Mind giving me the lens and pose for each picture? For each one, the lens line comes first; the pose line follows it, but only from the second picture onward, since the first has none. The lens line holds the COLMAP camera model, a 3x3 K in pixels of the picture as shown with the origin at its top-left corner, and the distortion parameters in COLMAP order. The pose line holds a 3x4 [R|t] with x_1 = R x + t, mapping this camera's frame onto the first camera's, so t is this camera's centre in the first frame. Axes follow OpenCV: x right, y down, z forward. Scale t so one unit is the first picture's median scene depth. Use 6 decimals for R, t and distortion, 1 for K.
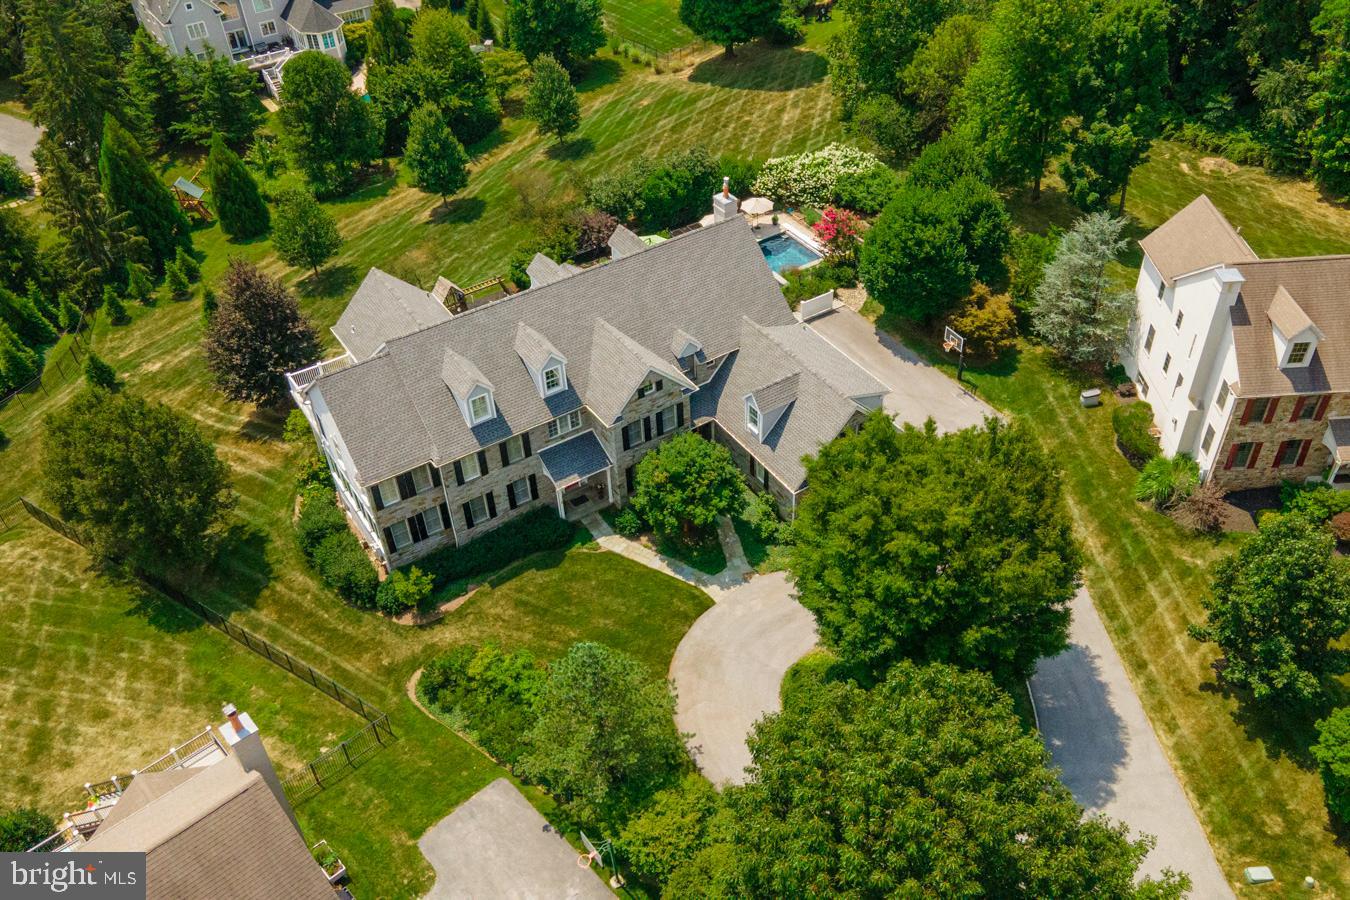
lens RADIAL K [[1170.7, 0, 722.6], [0, 1170.7, 448.2], [0, 0, 1]] dist [0.031381, 0.011285]
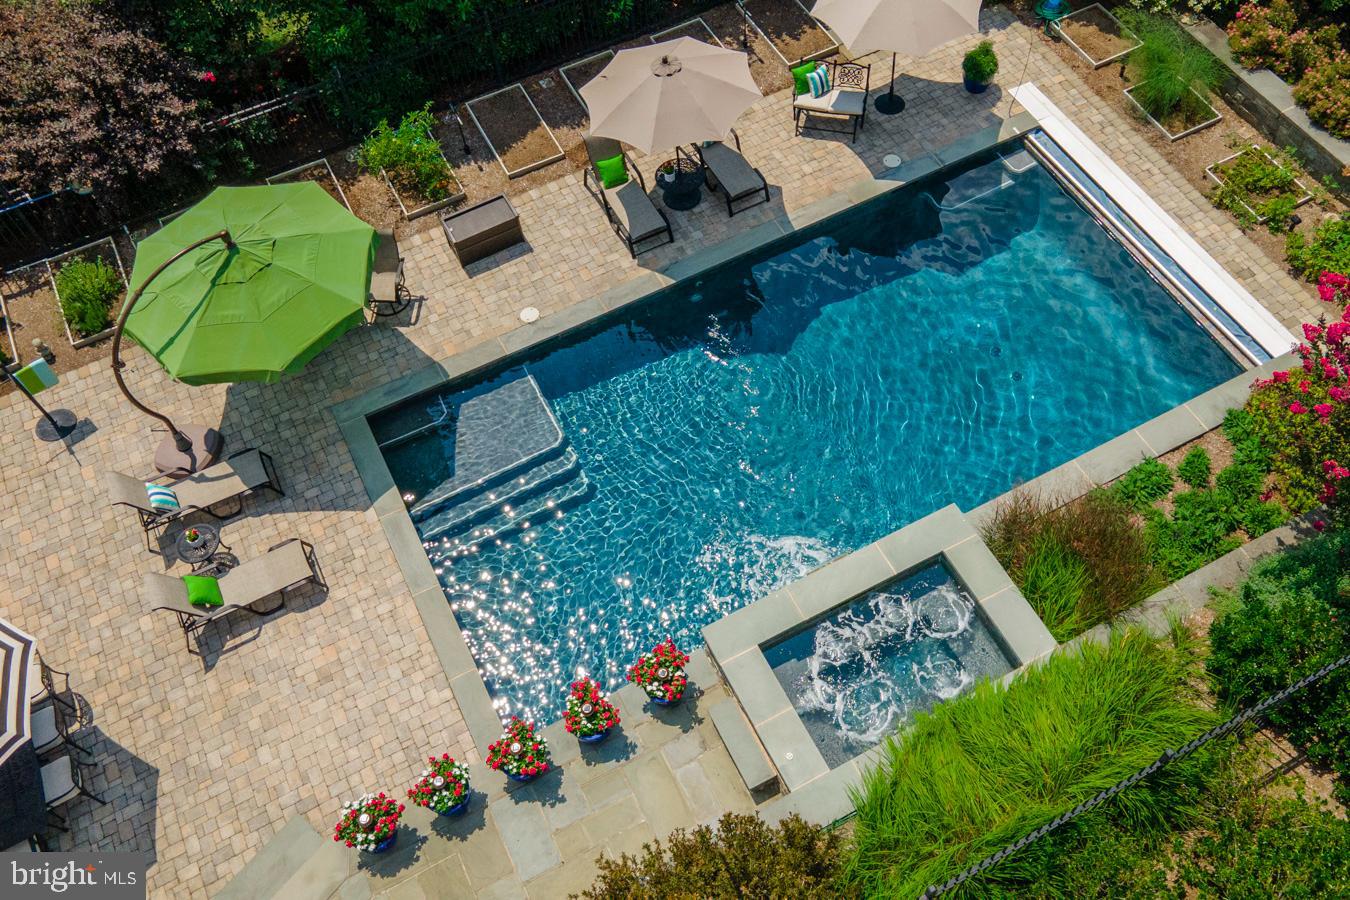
lens RADIAL K [[1170.7, 0, 722.6], [0, 1170.7, 448.2], [0, 0, 1]] dist [0.031381, 0.011285]
pose [[0.993716, 0.089603, -0.067085, 0.024602], [-0.065914, 0.952826, 0.296273, -0.234008], [0.090467, -0.289989, 0.952745, 0.961271]]
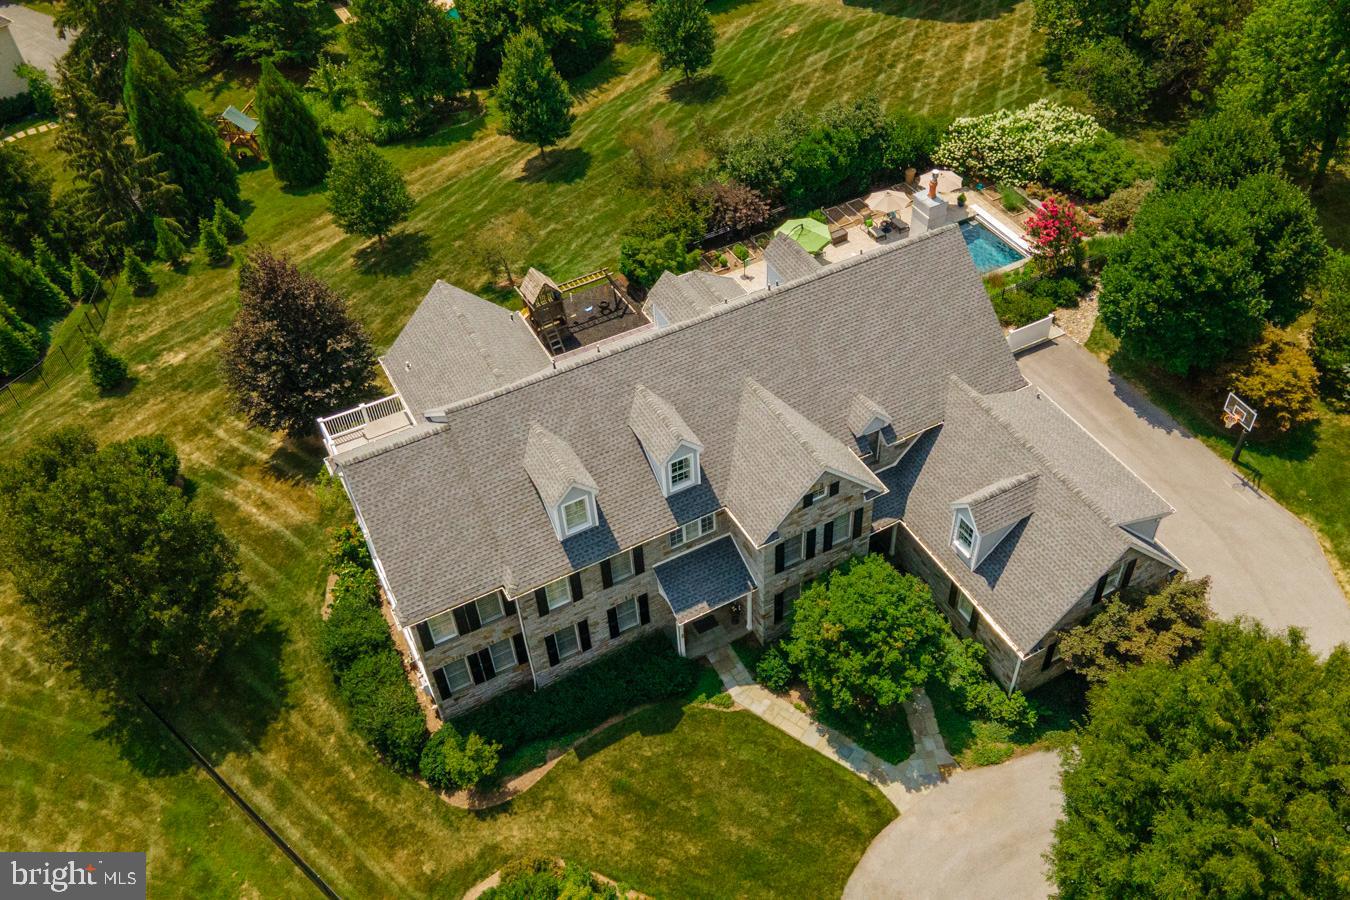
lens RADIAL K [[1170.7, 0, 722.6], [0, 1170.7, 448.2], [0, 0, 1]] dist [0.031381, 0.011285]
pose [[0.995745, 0.061112, -0.068969, -0.059762], [-0.055702, 0.995411, 0.077807, -0.103393], [0.073408, -0.073634, 0.994580, 0.255347]]
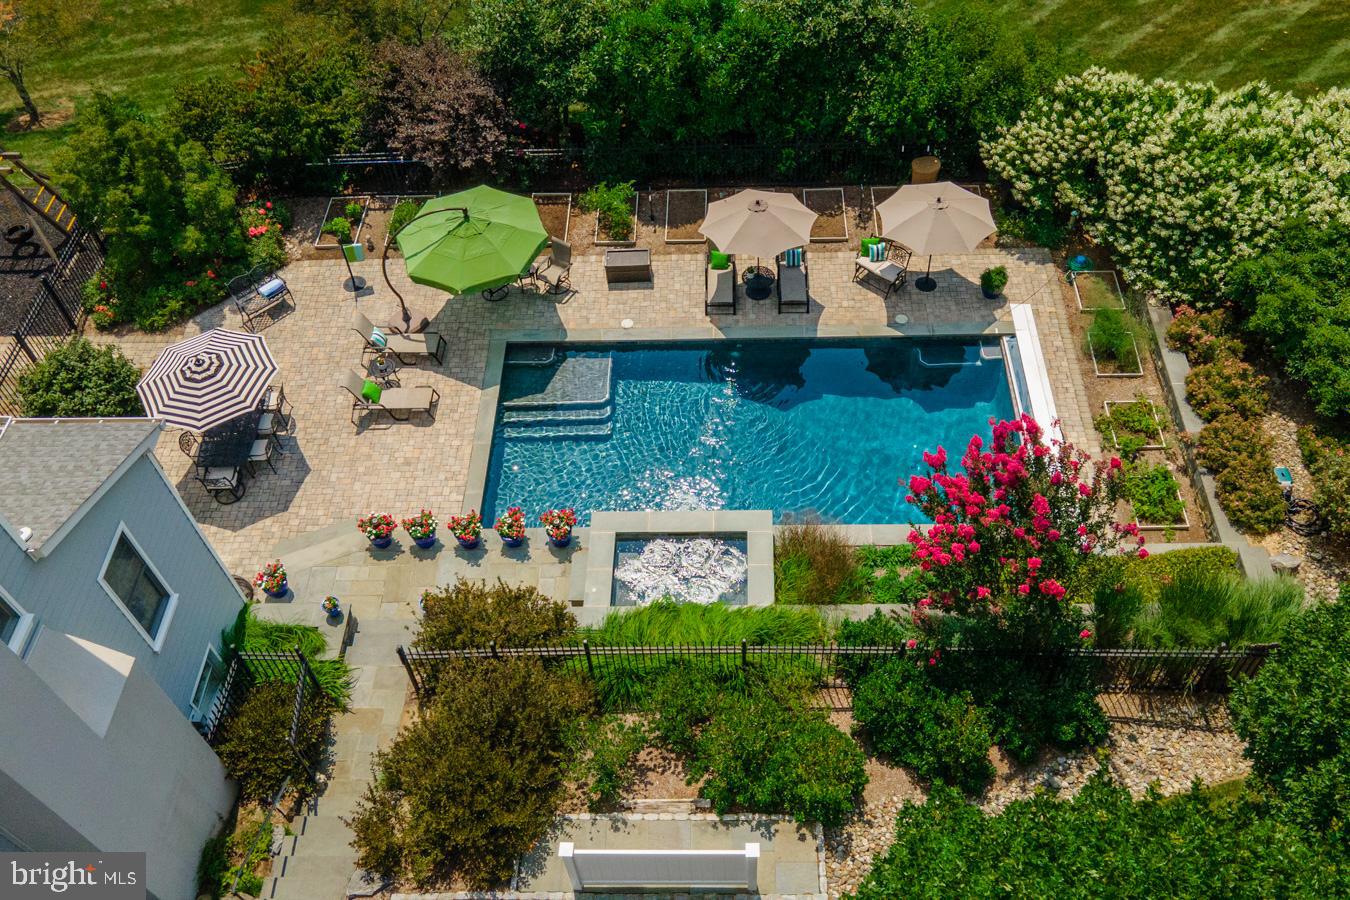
lens RADIAL K [[1170.7, 0, 722.6], [0, 1170.7, 448.2], [0, 0, 1]] dist [0.031381, 0.011285]
pose [[0.824936, 0.445676, -0.347639, 0.134024], [-0.368784, 0.890491, 0.266505, -0.260399], [0.428344, -0.091646, 0.898956, 0.871875]]
